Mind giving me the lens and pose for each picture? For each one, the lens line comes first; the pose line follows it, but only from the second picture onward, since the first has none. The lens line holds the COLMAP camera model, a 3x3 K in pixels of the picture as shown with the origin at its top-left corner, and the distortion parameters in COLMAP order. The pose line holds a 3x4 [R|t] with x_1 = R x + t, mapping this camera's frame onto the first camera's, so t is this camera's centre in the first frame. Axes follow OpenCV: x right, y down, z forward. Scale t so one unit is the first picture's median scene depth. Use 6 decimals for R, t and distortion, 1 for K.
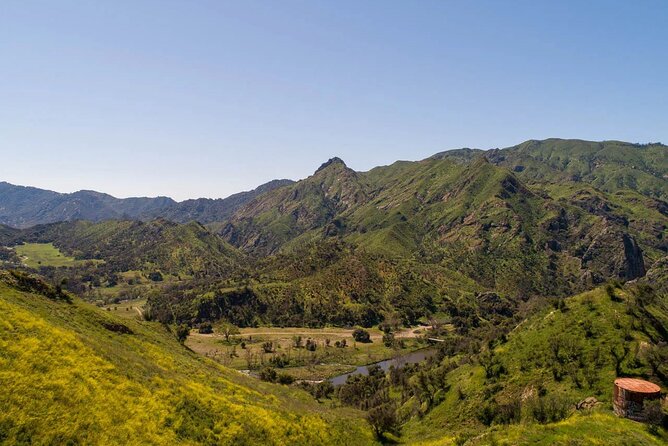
lens RADIAL K [[530.0, 0, 332.7], [0, 530.0, 224.6], [0, 0, 1]] dist [-0.001119, 0.003768]
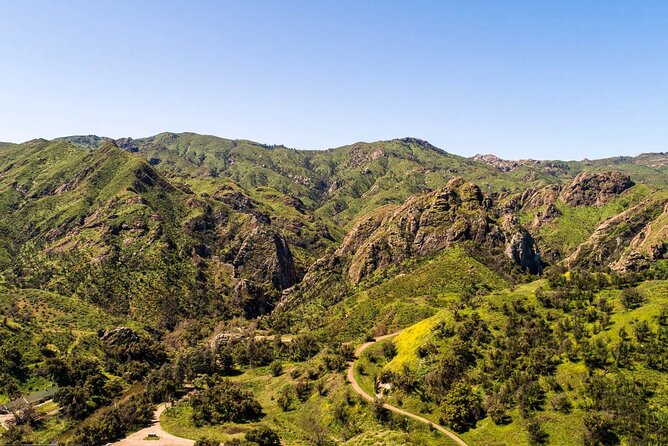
lens RADIAL K [[481.4, 0, 333.9], [0, 481.4, 221.9], [0, 0, 1]] dist [-0.043899, 0.014294]
pose [[0.764046, -0.018942, 0.644884, 0.084423], [0.015916, 0.999818, 0.010511, -0.008224], [-0.644966, 0.002233, 0.764208, 0.266154]]
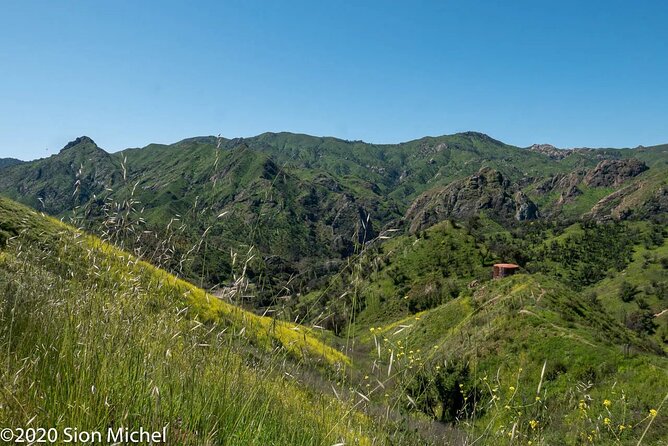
lens RADIAL K [[495.1, 0, 336.7], [0, 495.1, 220.5], [0, 0, 1]] dist [0.005566, 0.010621]
pose [[0.850356, -0.027428, 0.525493, -0.123507], [0.017652, 0.999565, 0.023608, 0.018667], [-0.525912, -0.010799, 0.850470, -0.011403]]
